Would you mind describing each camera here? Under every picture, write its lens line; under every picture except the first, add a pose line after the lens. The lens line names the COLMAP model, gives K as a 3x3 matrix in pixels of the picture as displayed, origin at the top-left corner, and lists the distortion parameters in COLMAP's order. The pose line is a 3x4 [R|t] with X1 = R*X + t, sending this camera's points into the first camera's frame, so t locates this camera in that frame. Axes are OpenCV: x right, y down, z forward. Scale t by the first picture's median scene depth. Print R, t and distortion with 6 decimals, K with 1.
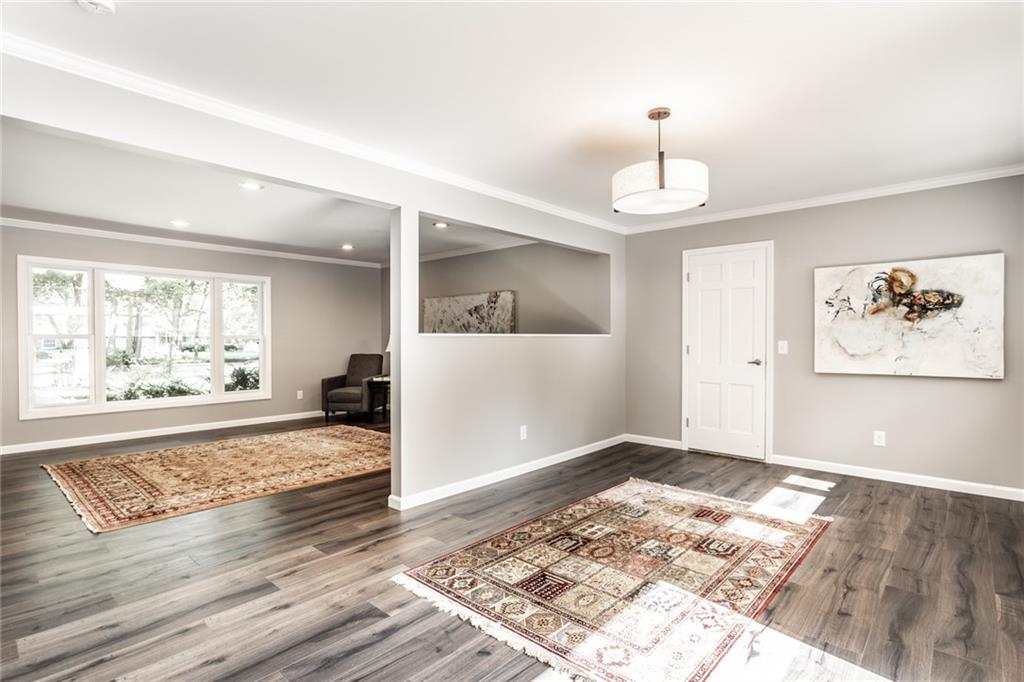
lens RADIAL K [[506.2, 0, 512.0], [0, 506.2, 341.0], [0, 0, 1]] dist [-0.003266, -0.000011]
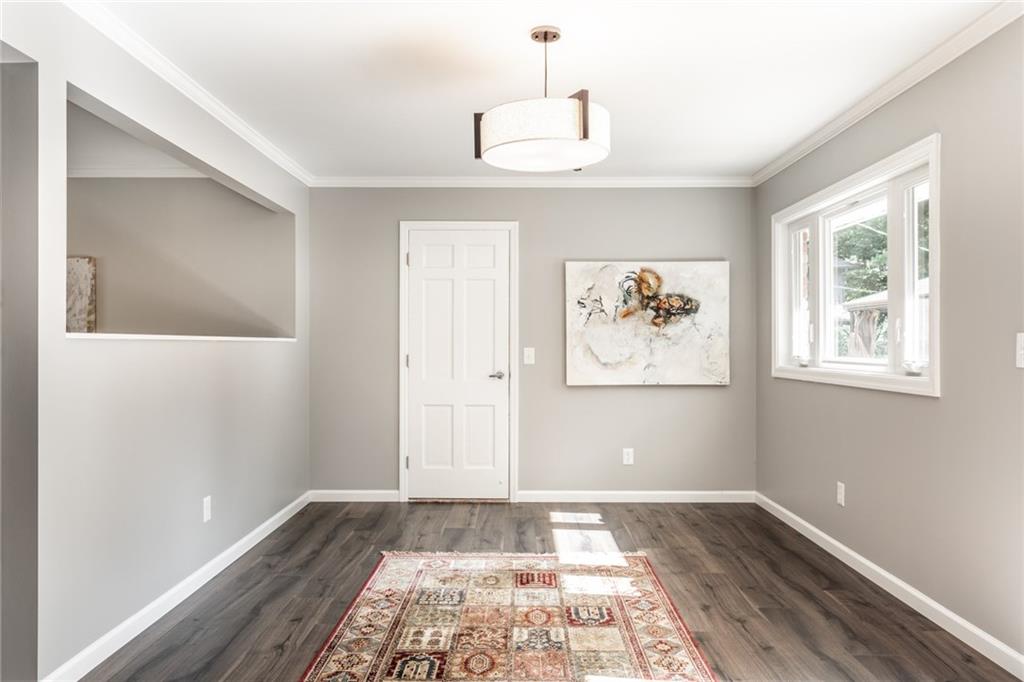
lens RADIAL K [[730.3, 0, 512.0], [0, 730.3, 341.0], [0, 0, 1]] dist [-0.002114, 0.000469]
pose [[0.745590, 0.005327, 0.666384, -0.309948], [0.002042, 0.999945, -0.010278, 0.001037], [-0.666402, 0.009024, 0.745538, 0.178967]]
